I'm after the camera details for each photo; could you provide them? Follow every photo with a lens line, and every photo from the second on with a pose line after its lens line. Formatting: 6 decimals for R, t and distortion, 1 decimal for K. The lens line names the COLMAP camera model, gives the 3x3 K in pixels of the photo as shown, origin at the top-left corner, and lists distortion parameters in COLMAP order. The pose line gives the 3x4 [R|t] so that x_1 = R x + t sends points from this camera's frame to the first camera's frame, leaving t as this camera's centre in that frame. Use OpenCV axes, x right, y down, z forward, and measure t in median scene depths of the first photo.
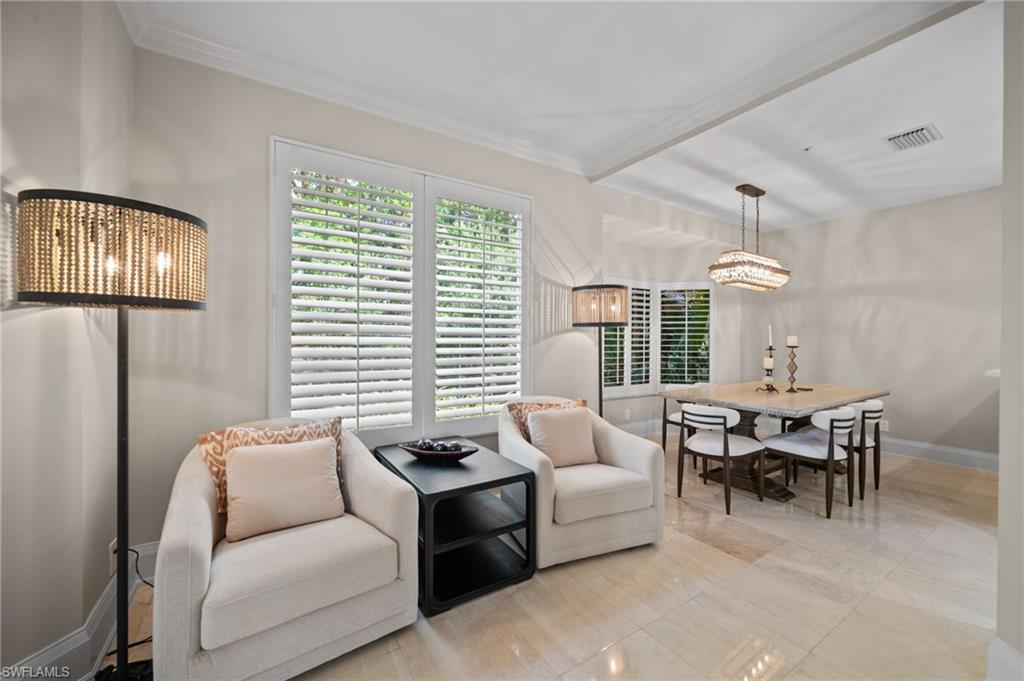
lens RADIAL K [[402.1, 0, 515.1], [0, 402.1, 338.2], [0, 0, 1]] dist [-0.001612, -0.000304]
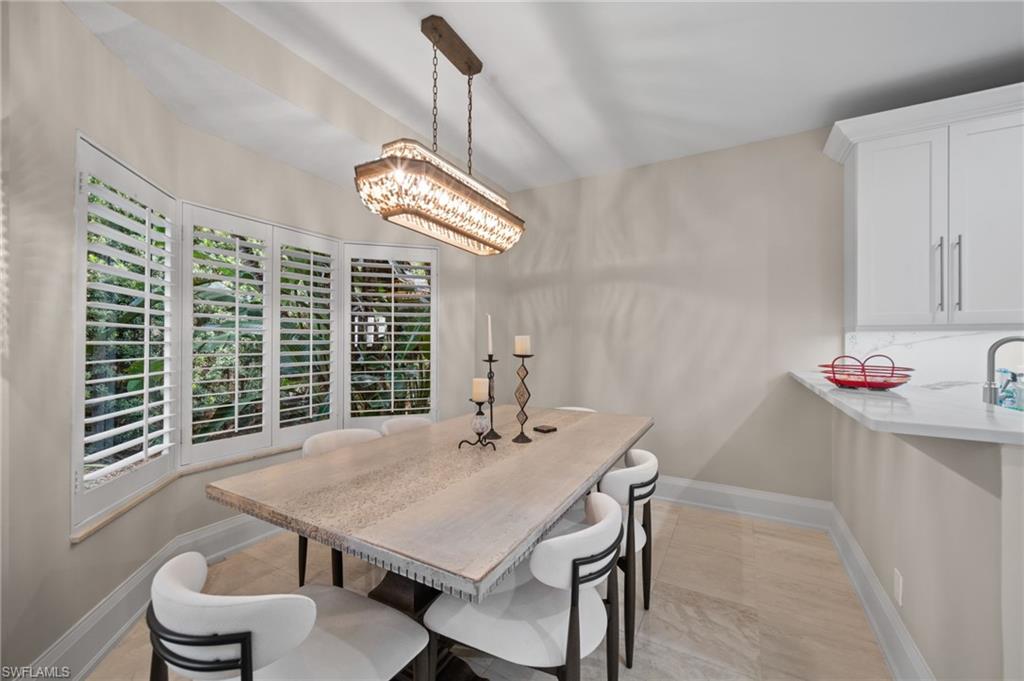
lens RADIAL K [[402.1, 0, 515.1], [0, 402.1, 338.2], [0, 0, 1]] dist [-0.001612, -0.000304]
pose [[0.886619, 0.002175, 0.462496, 0.438982], [0.000827, 0.999980, -0.006289, 0.001735], [-0.462500, 0.005958, 0.886599, 0.538105]]
